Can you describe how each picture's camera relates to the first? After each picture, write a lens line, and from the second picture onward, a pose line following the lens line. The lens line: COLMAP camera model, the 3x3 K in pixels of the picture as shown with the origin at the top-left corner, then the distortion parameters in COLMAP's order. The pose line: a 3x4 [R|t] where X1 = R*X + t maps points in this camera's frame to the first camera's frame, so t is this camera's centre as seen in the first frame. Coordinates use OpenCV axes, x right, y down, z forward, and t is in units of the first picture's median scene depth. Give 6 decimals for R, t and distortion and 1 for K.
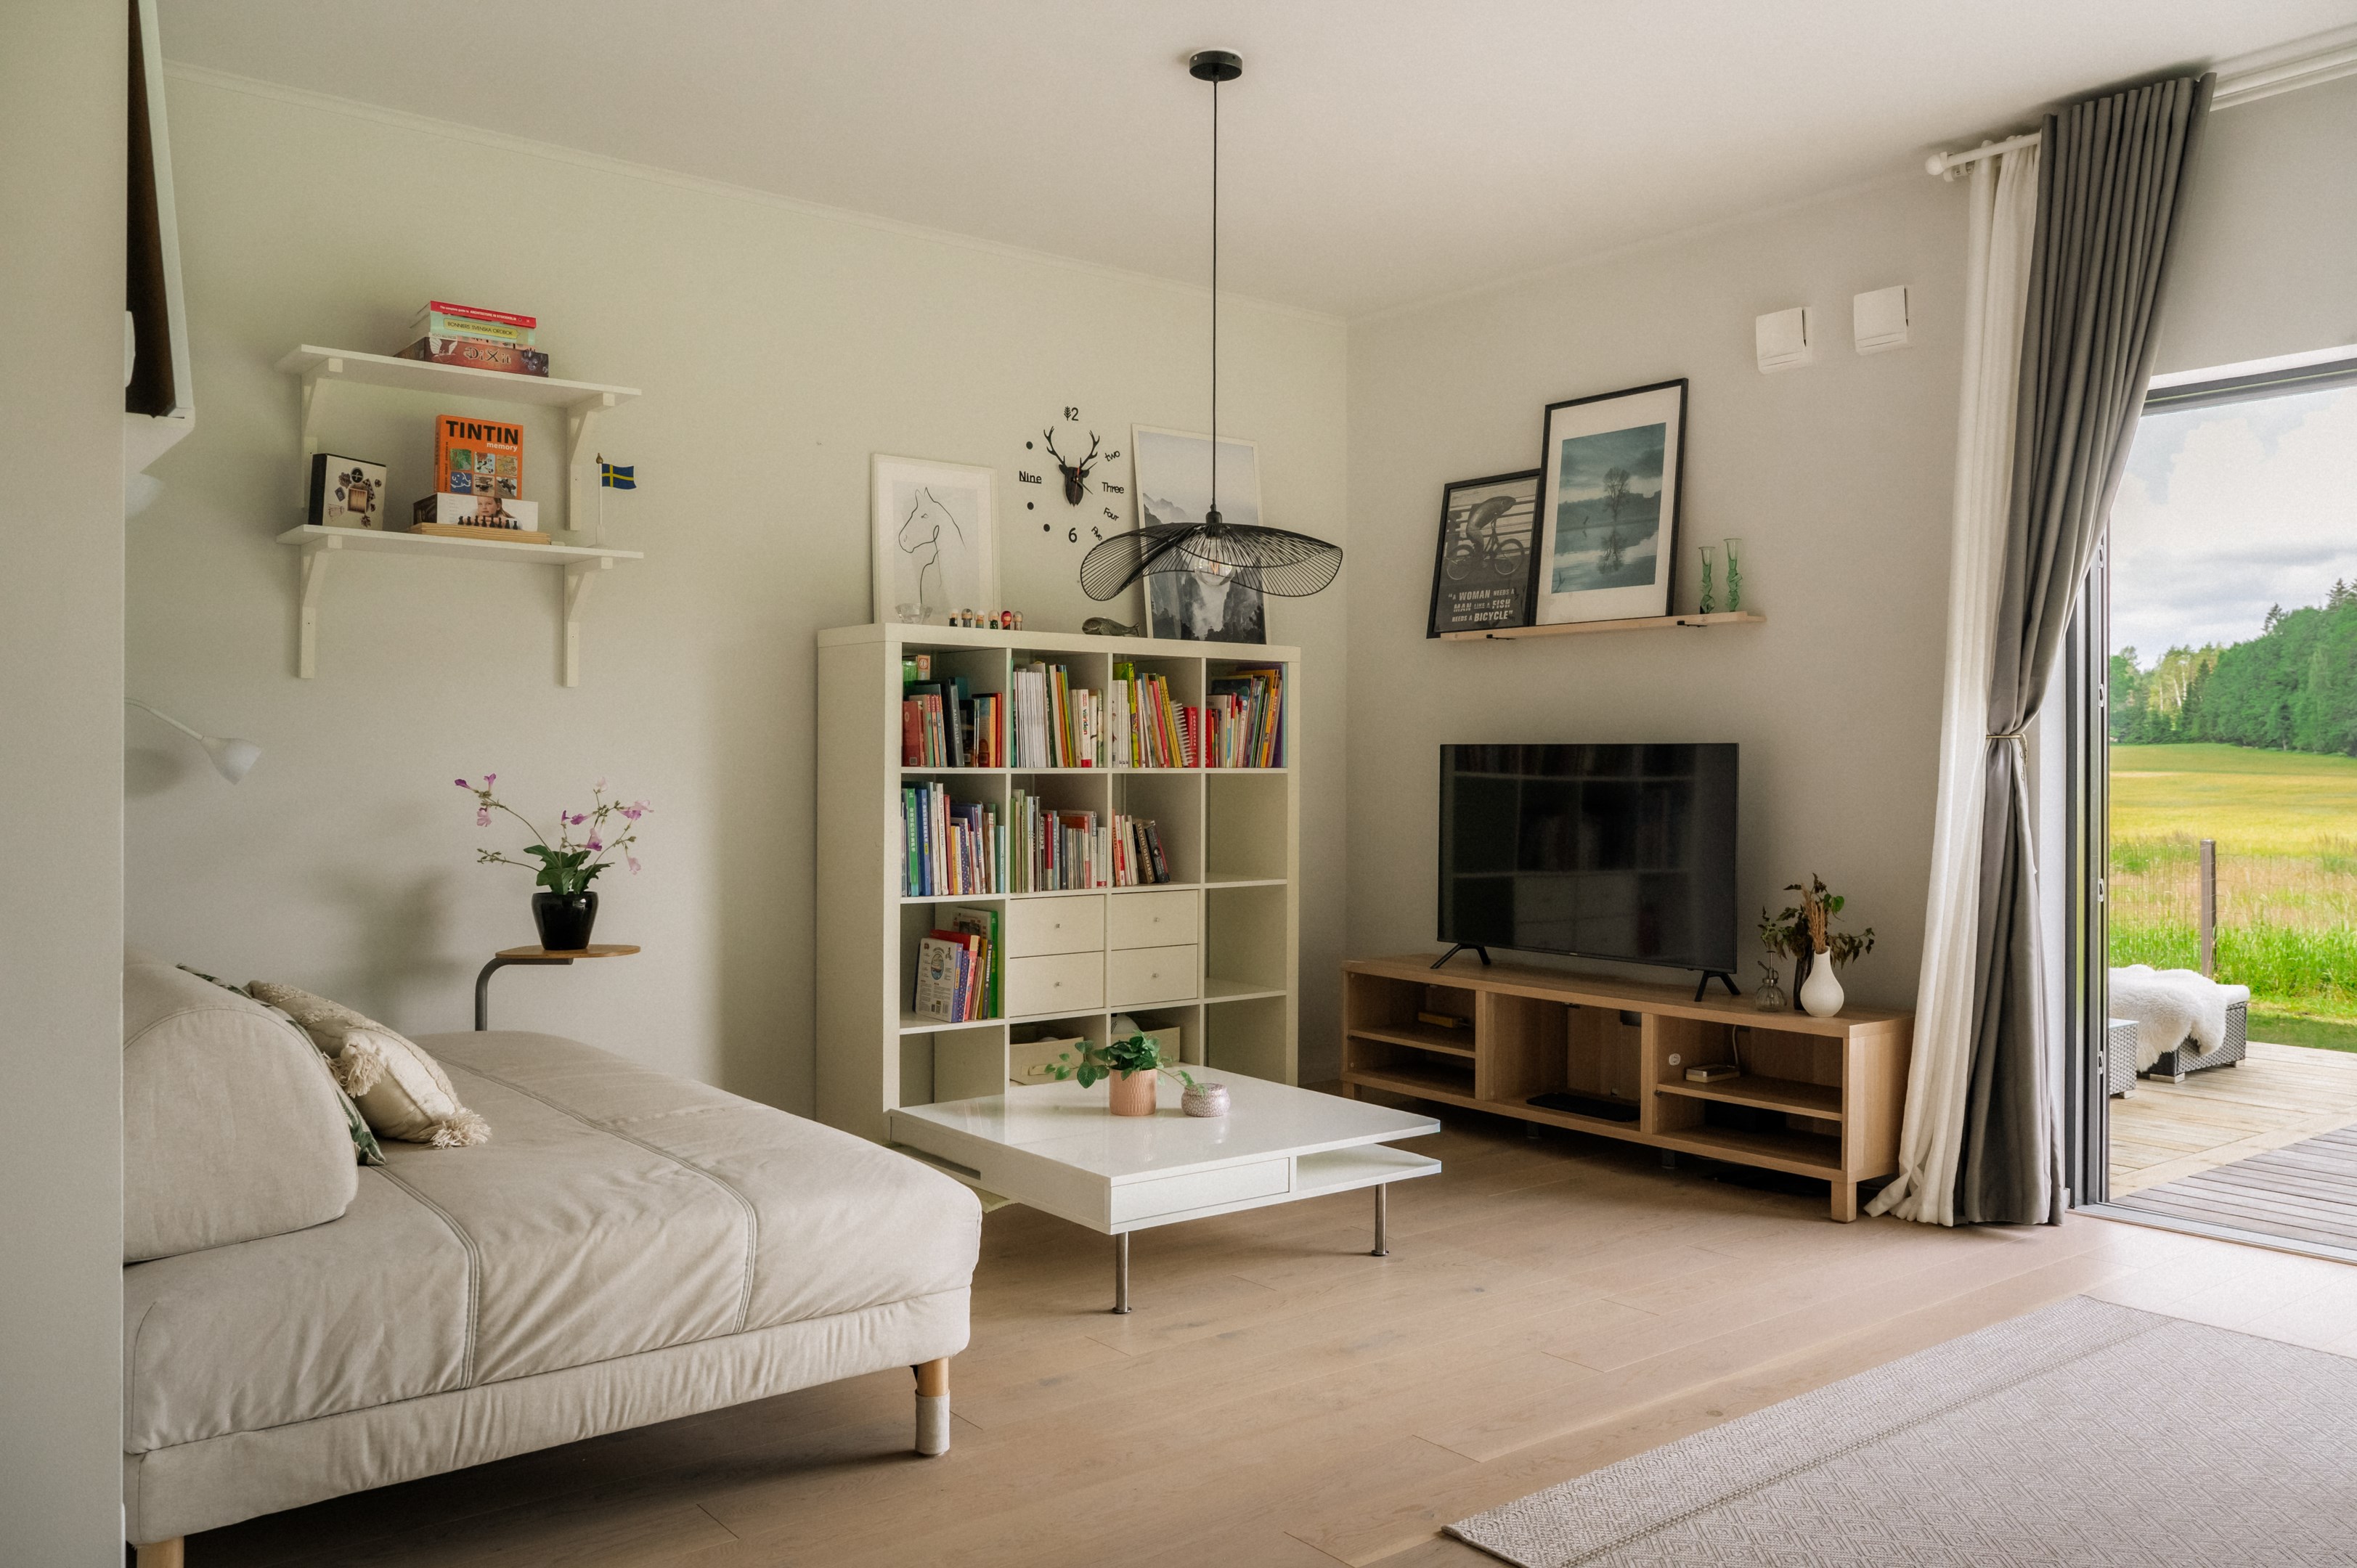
lens RADIAL K [[1792.0, 0, 1179.8], [0, 1792.0, 760.4], [0, 0, 1]] dist [-0.006388, -0.000883]
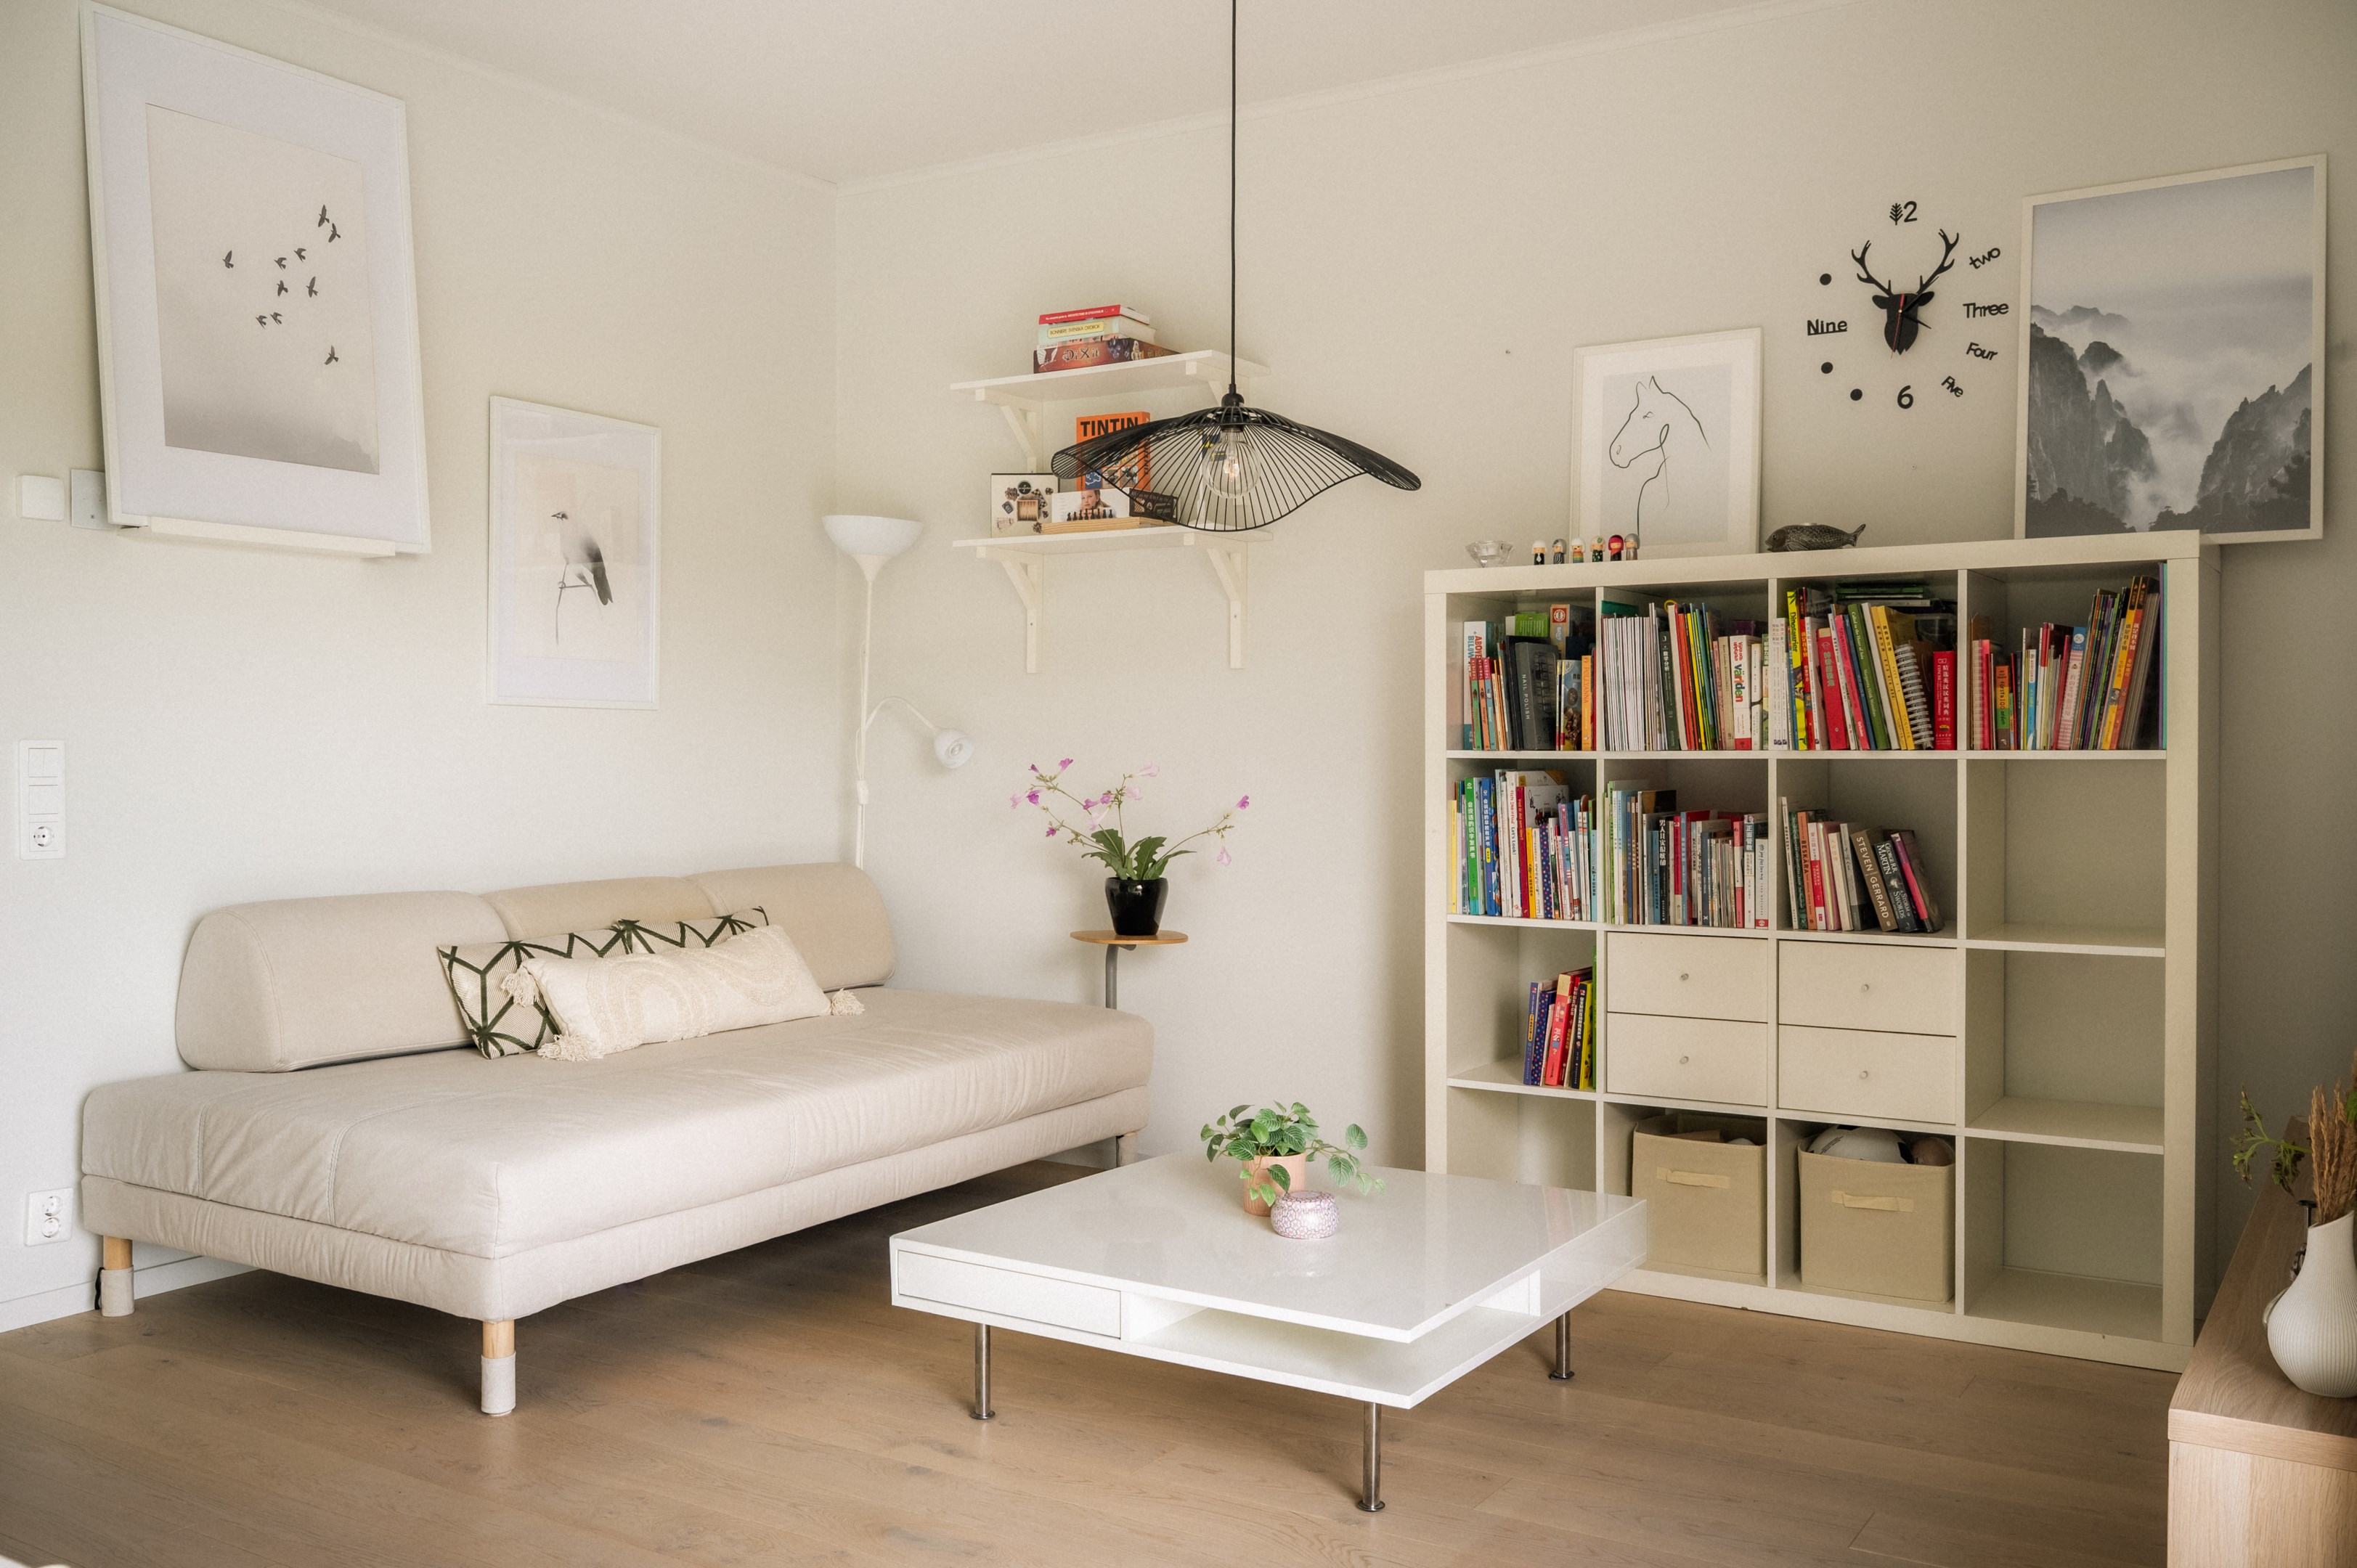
lens RADIAL K [[1996.1, 0, 1178.5], [0, 1996.1, 784.0], [0, 0, 1]] dist [0.002986, 0.001384]
pose [[0.331400, 0.011741, -0.943417, 0.634636], [0.004073, 0.999895, 0.013875, 0.005816], [0.943481, -0.008441, 0.331318, 0.586183]]
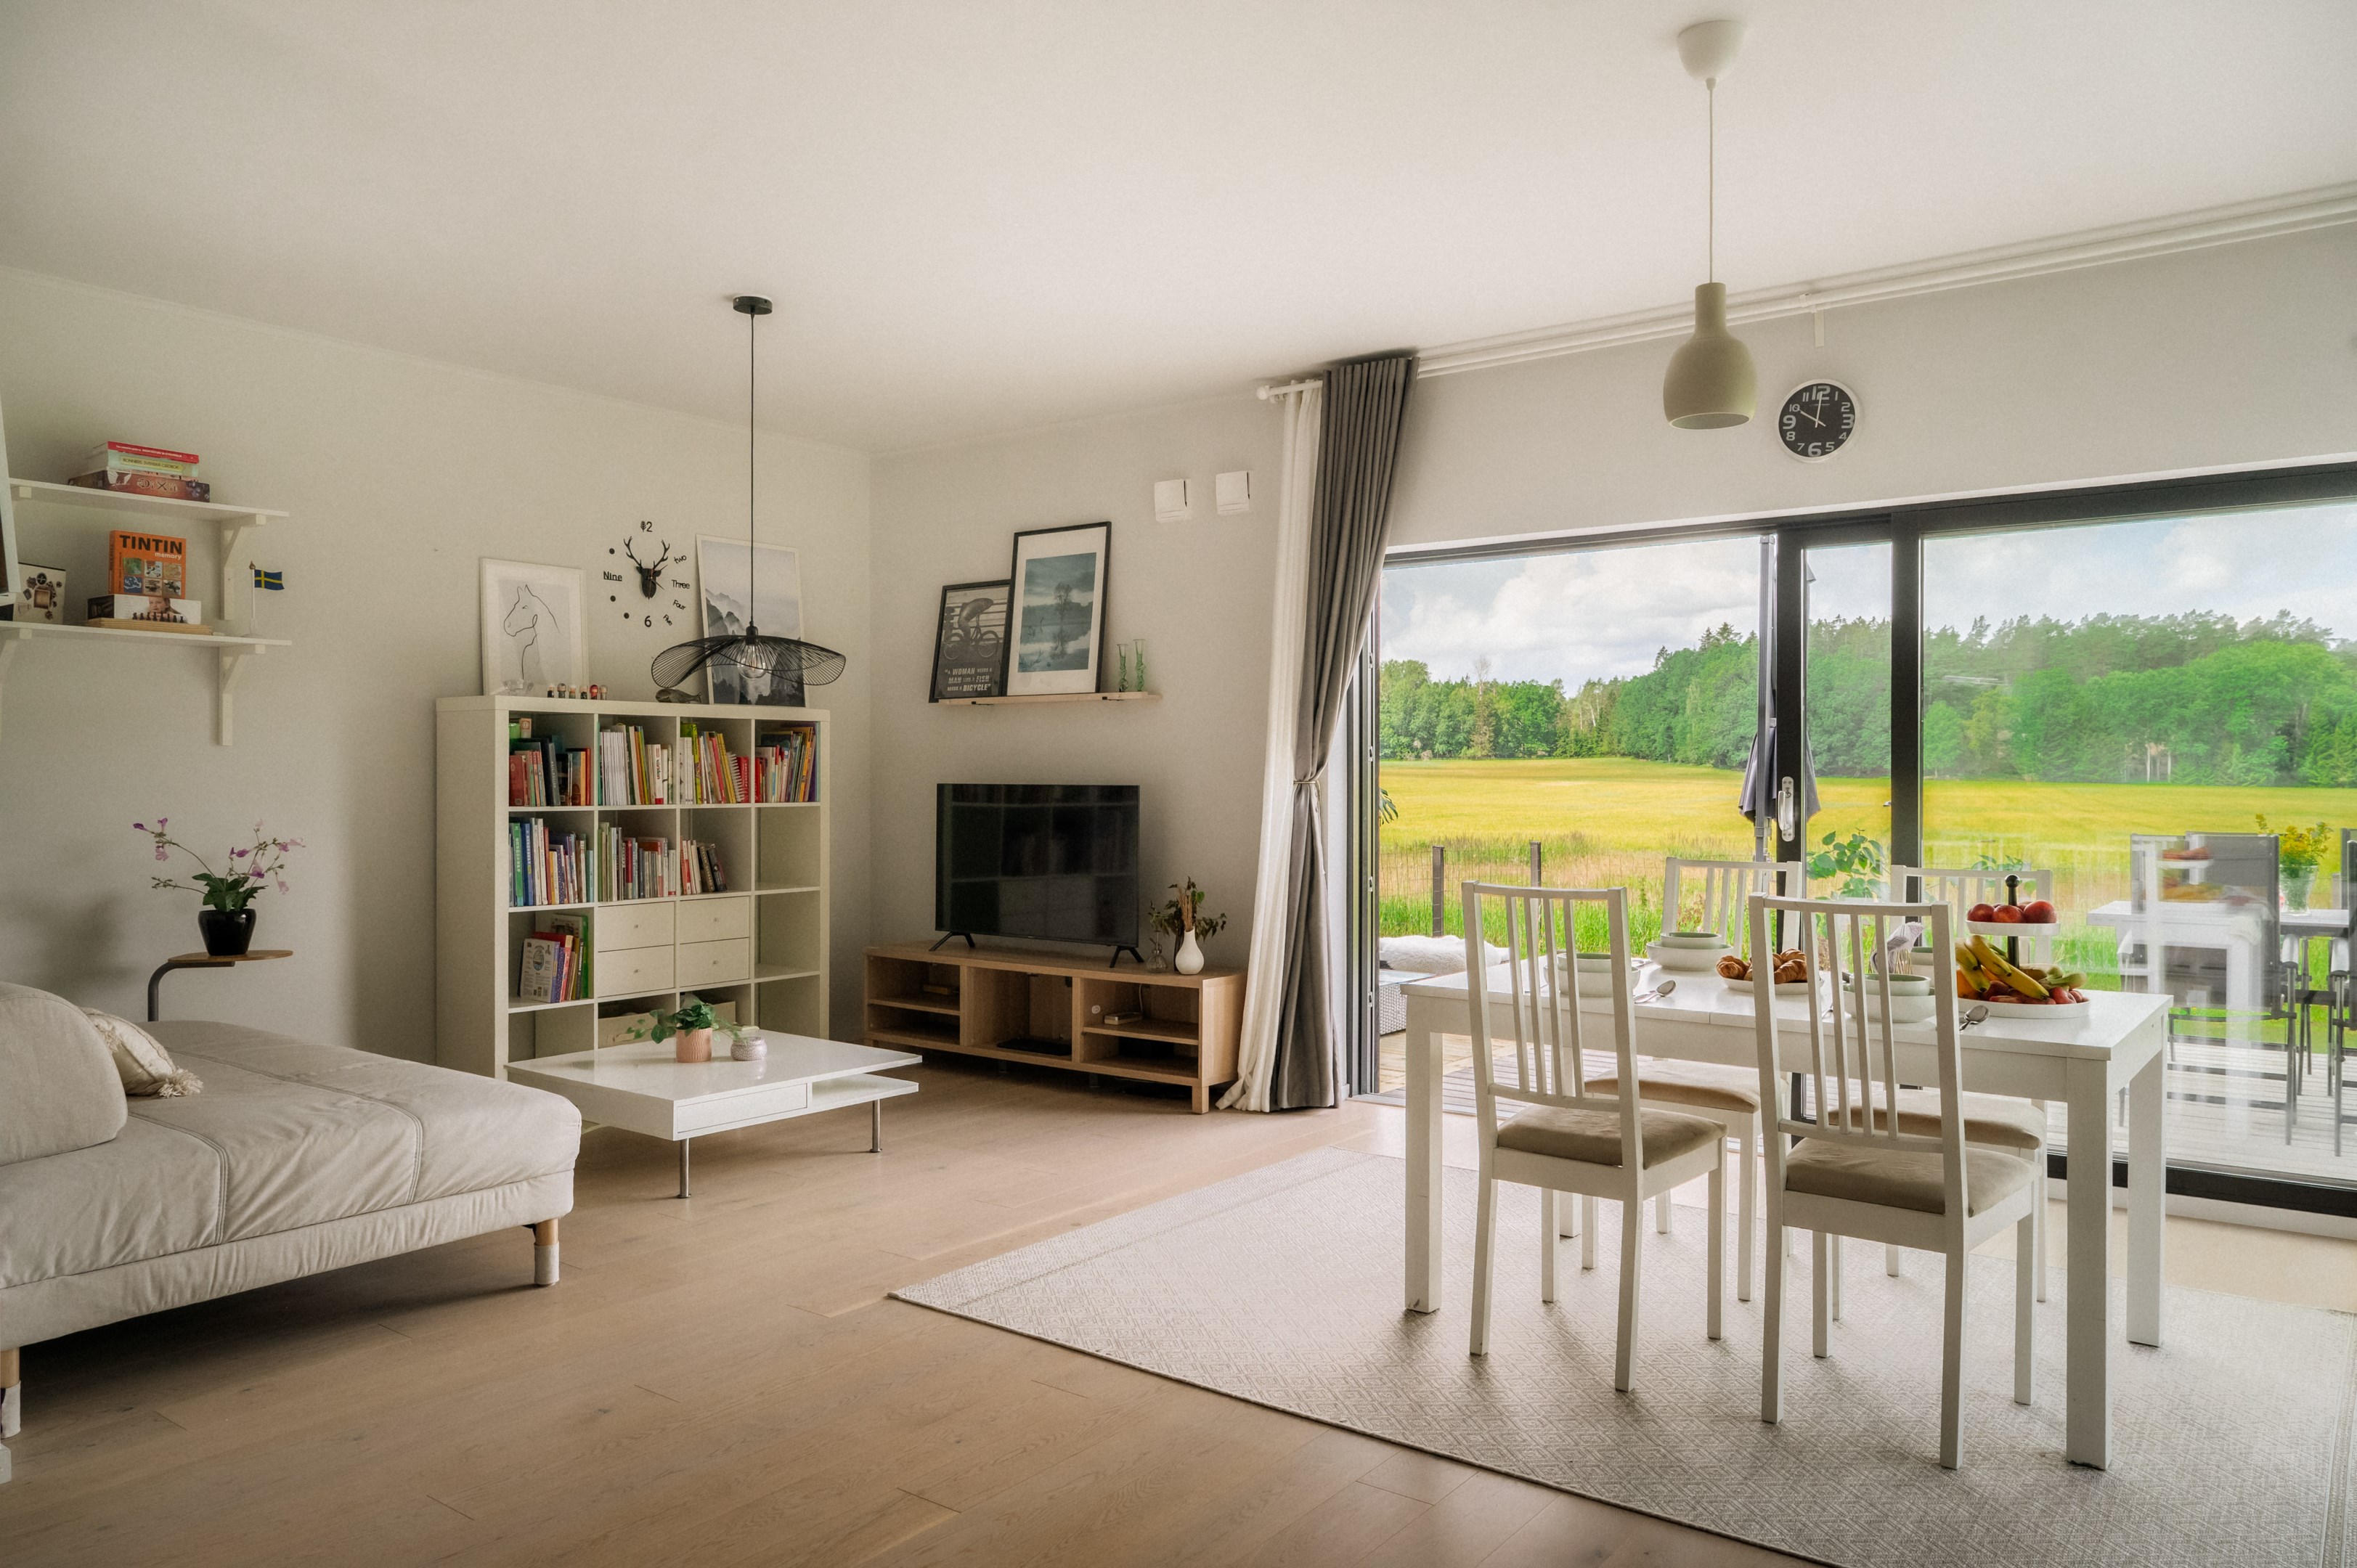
lens RADIAL K [[1609.0, 0, 1178.5], [0, 1609.0, 784.0], [0, 0, 1]] dist [-0.000605, -0.000851]
pose [[0.967622, -0.003708, 0.252375, 0.019251], [0.001721, 0.999966, 0.008092, -0.021069], [-0.252396, -0.007396, 0.967596, -0.243646]]
